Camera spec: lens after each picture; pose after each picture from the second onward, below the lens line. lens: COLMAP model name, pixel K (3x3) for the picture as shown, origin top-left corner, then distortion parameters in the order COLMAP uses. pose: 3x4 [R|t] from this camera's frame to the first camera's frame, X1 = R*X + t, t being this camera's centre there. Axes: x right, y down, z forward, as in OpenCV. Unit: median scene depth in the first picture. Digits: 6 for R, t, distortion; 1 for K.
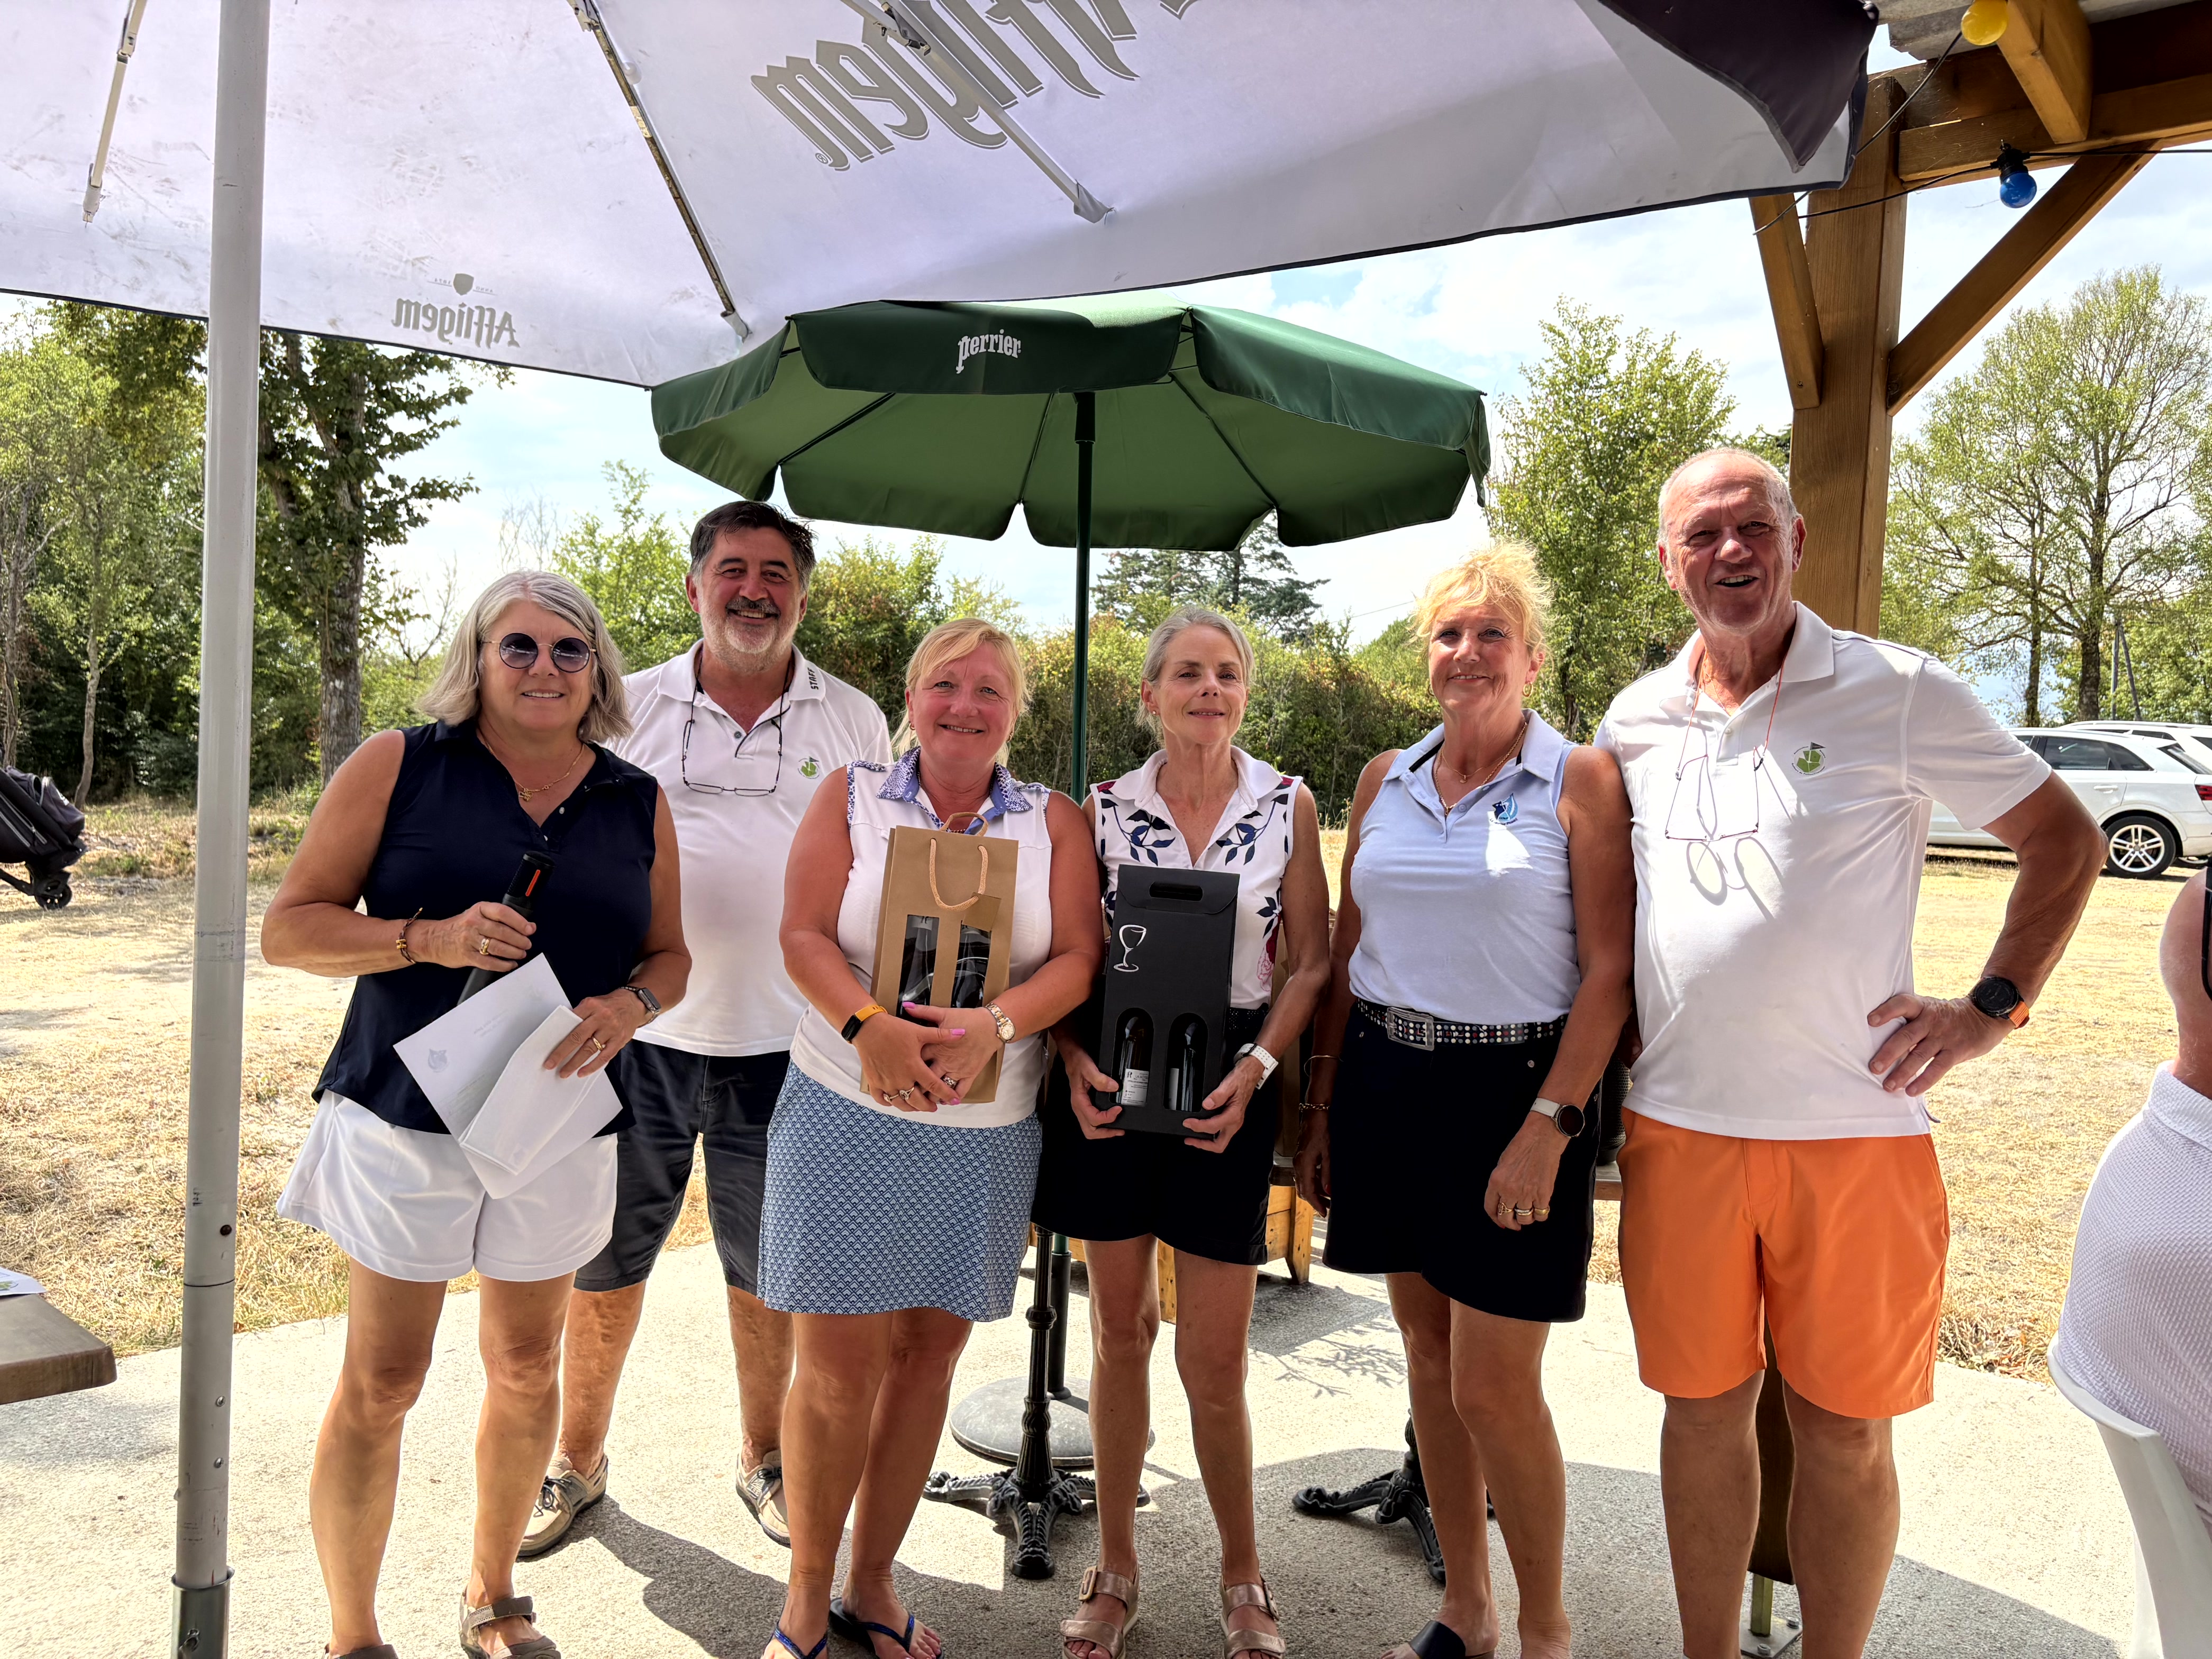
lens RADIAL K [[1668.5, 0, 1094.0], [0, 1668.5, 833.5], [0, 0, 1]] dist [0.069913, -0.083574]
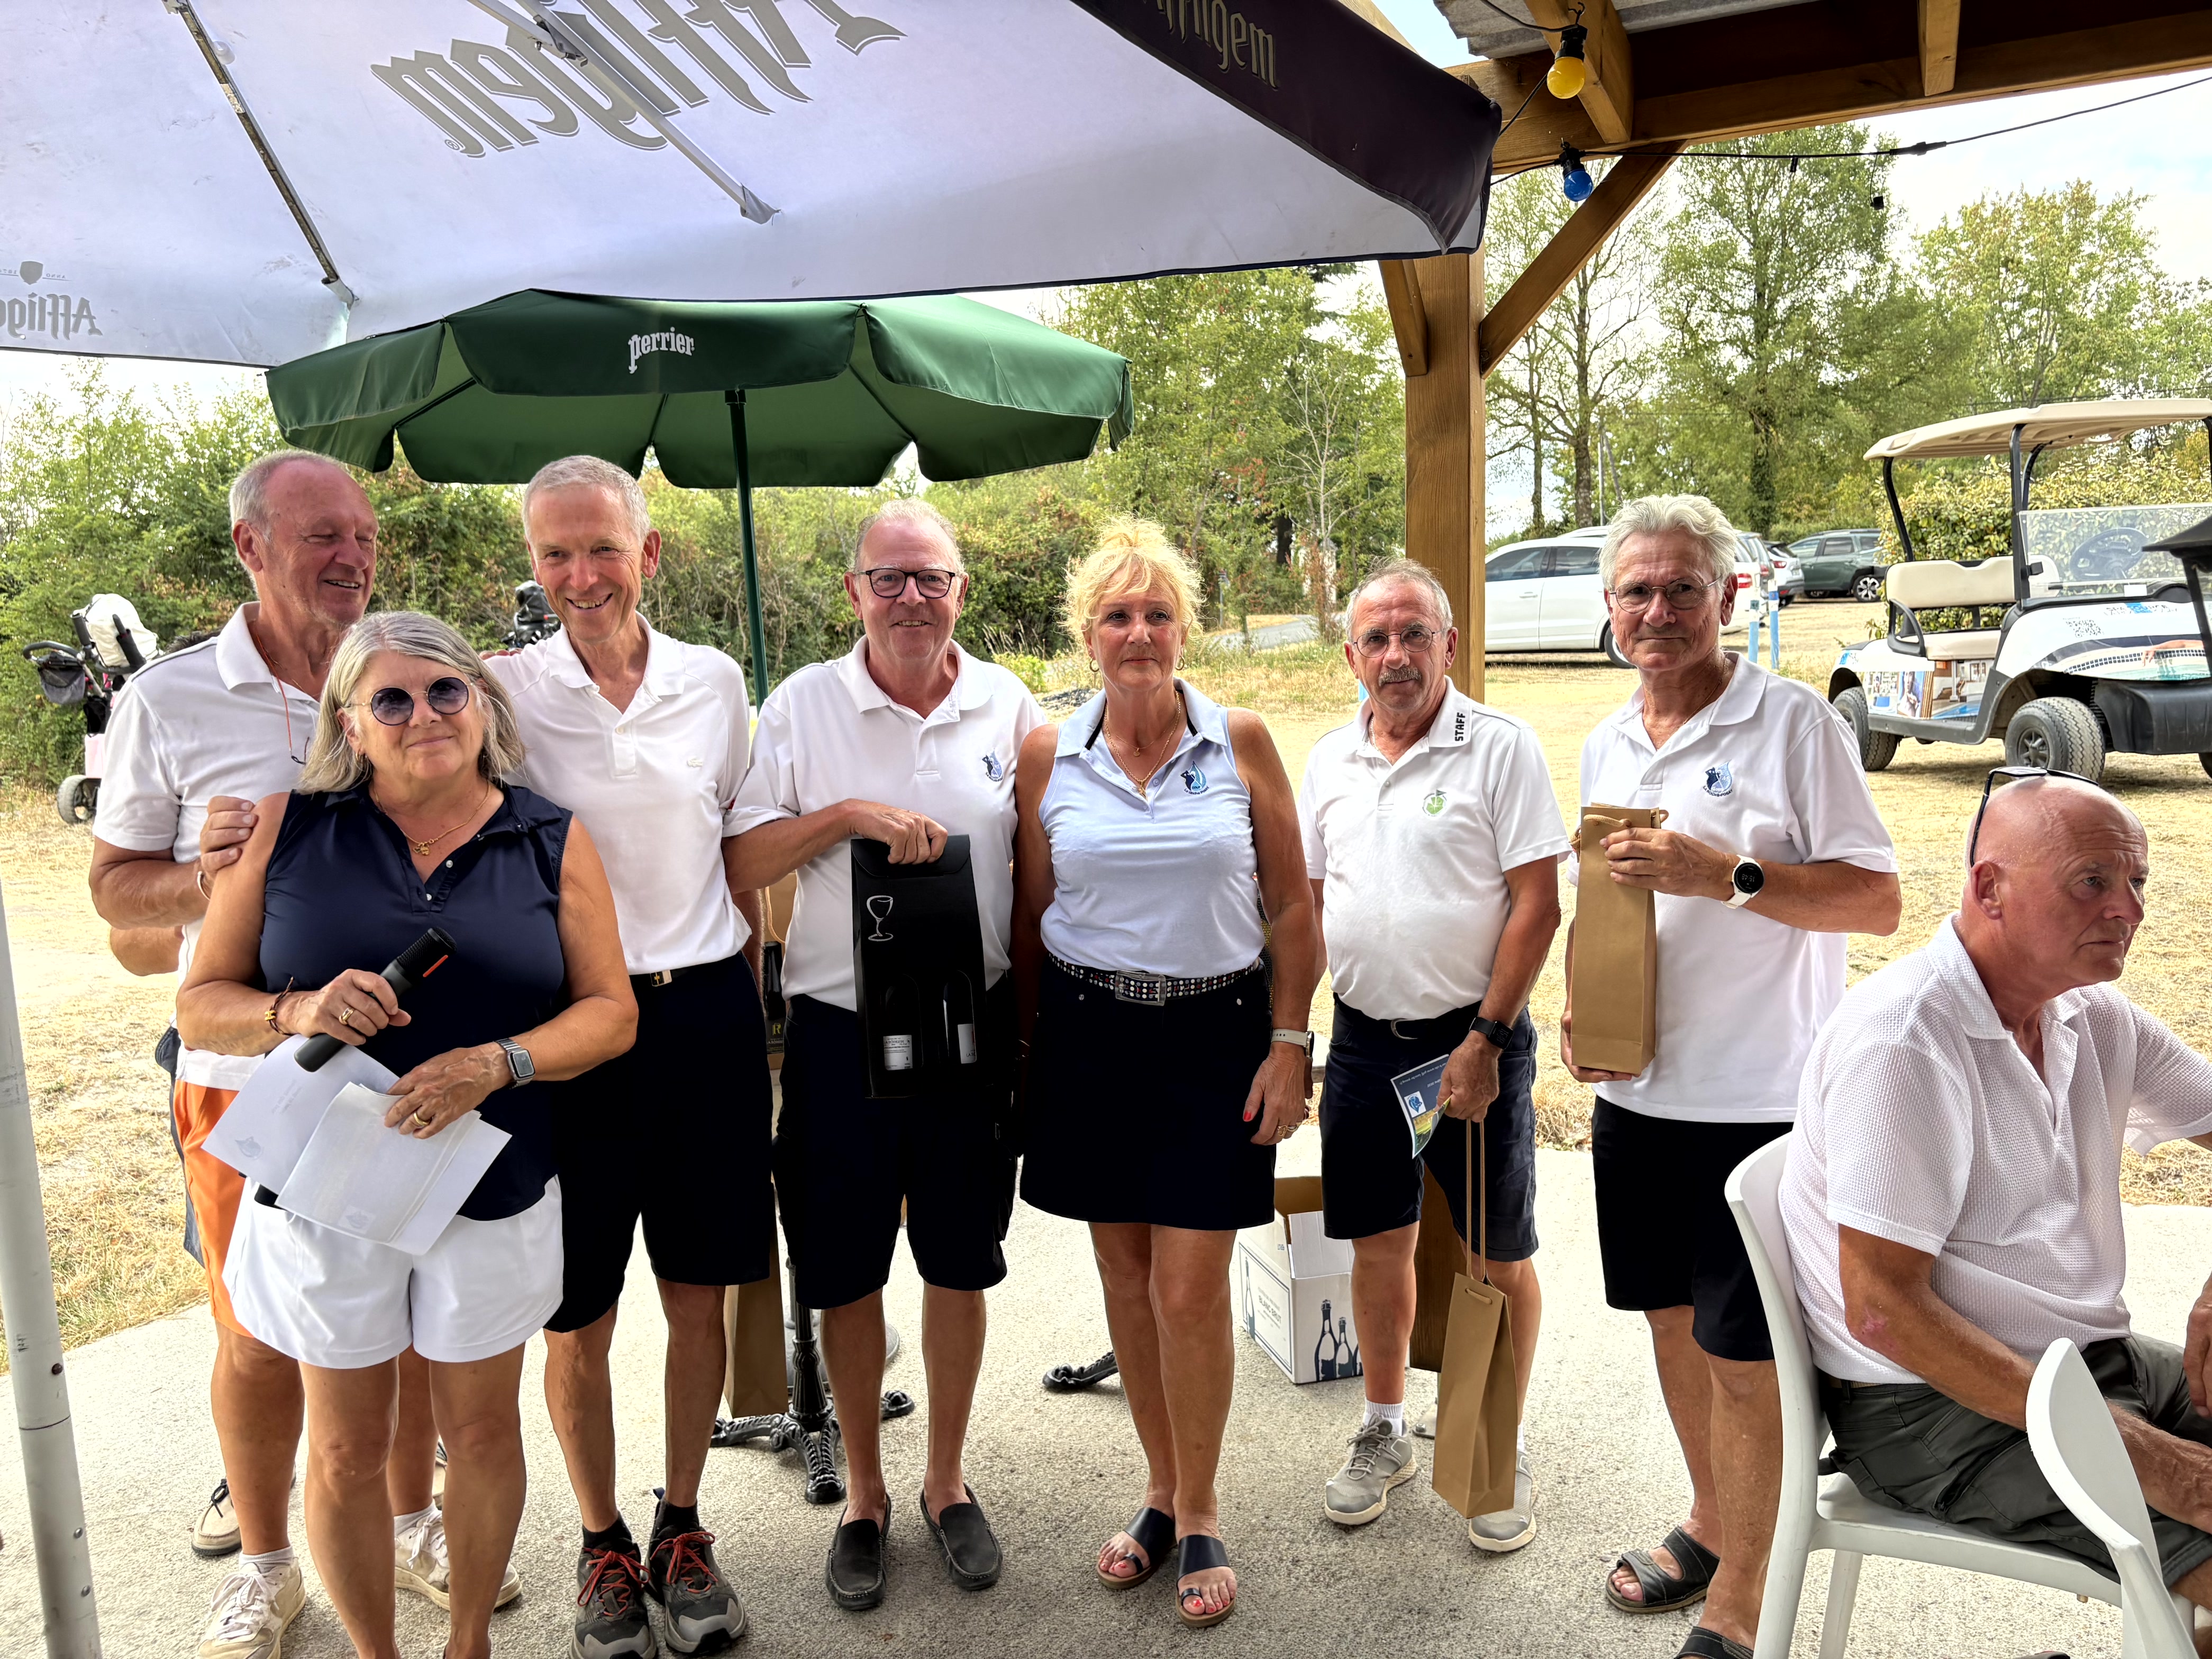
lens RADIAL K [[1688.7, 0, 1110.3], [0, 1688.7, 850.4], [0, 0, 1]] dist [0.014420, -0.030598]
pose [[0.962764, -0.111254, 0.246390, -0.063540], [0.084625, 0.989617, 0.116180, -0.064396], [-0.256757, -0.091003, 0.962182, -0.043403]]
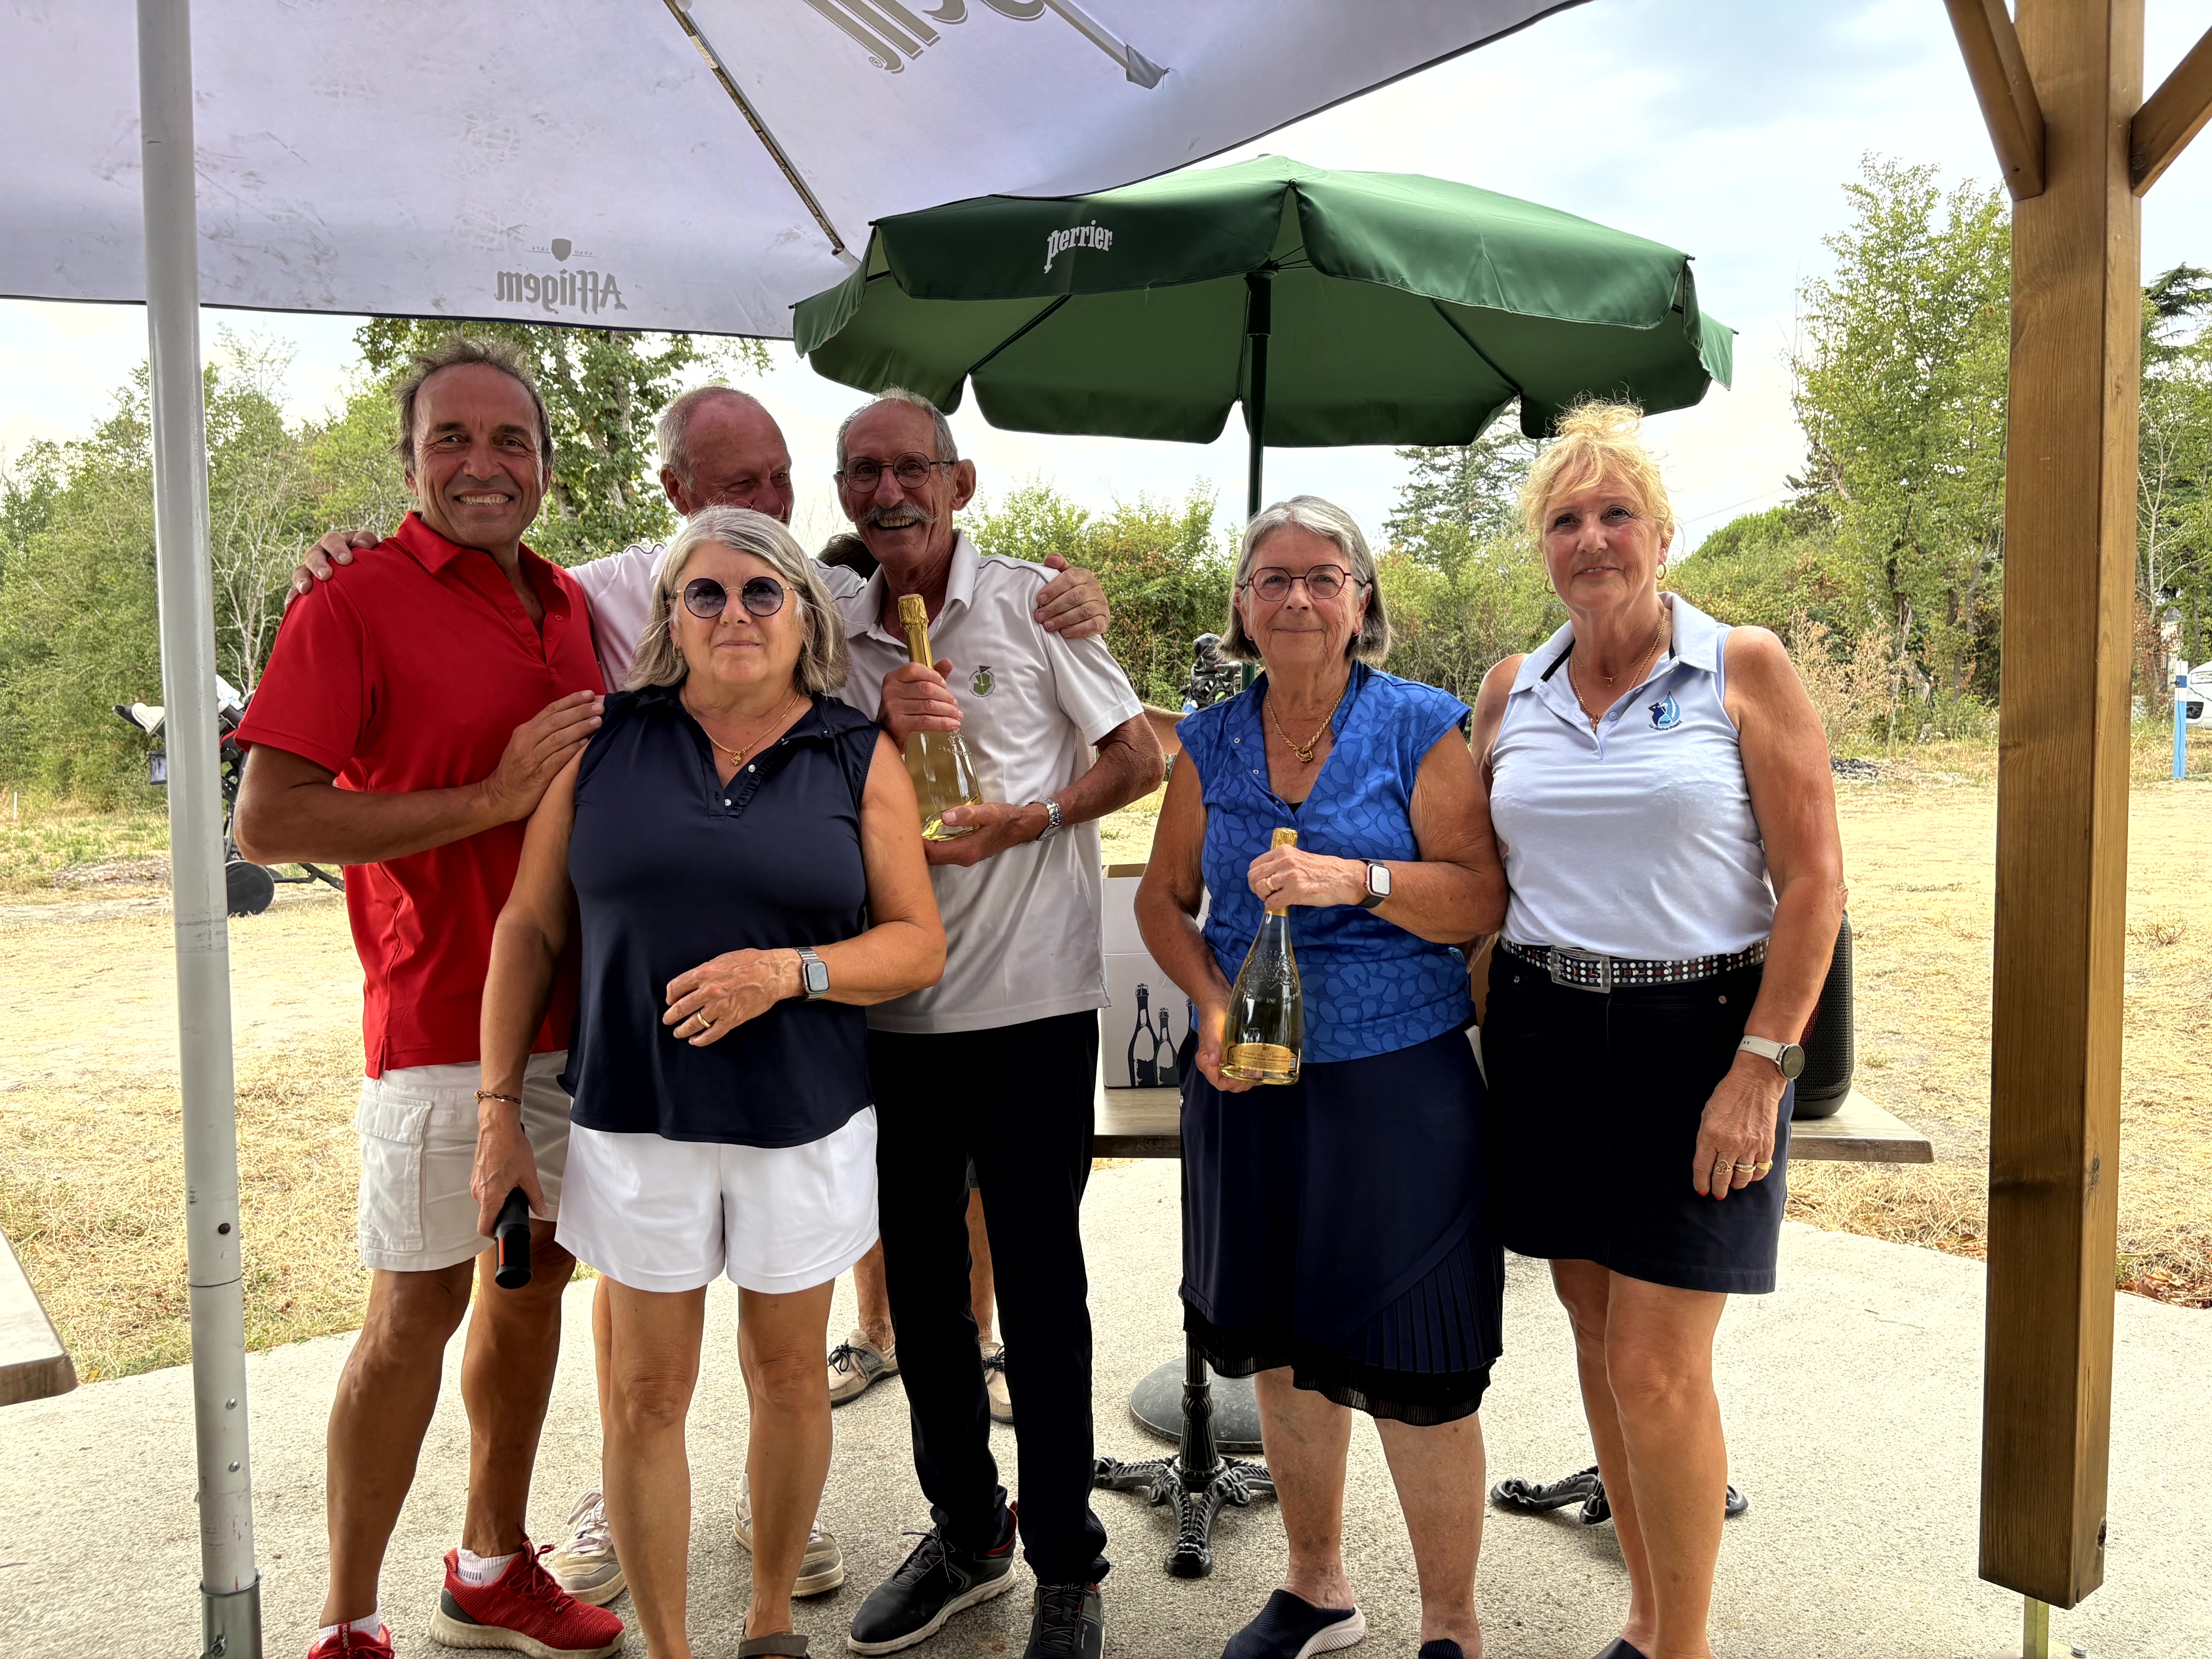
lens RADIAL K [[1669.9, 0, 1106.0], [0, 1669.9, 829.5], [0, 0, 1]] dist [0.065146, -0.079605]
pose [[0.981833, -0.054580, -0.181726, 0.083911], [0.059326, 0.998022, 0.020779, 0.007999], [0.180233, -0.031183, 0.983130, 0.071673]]
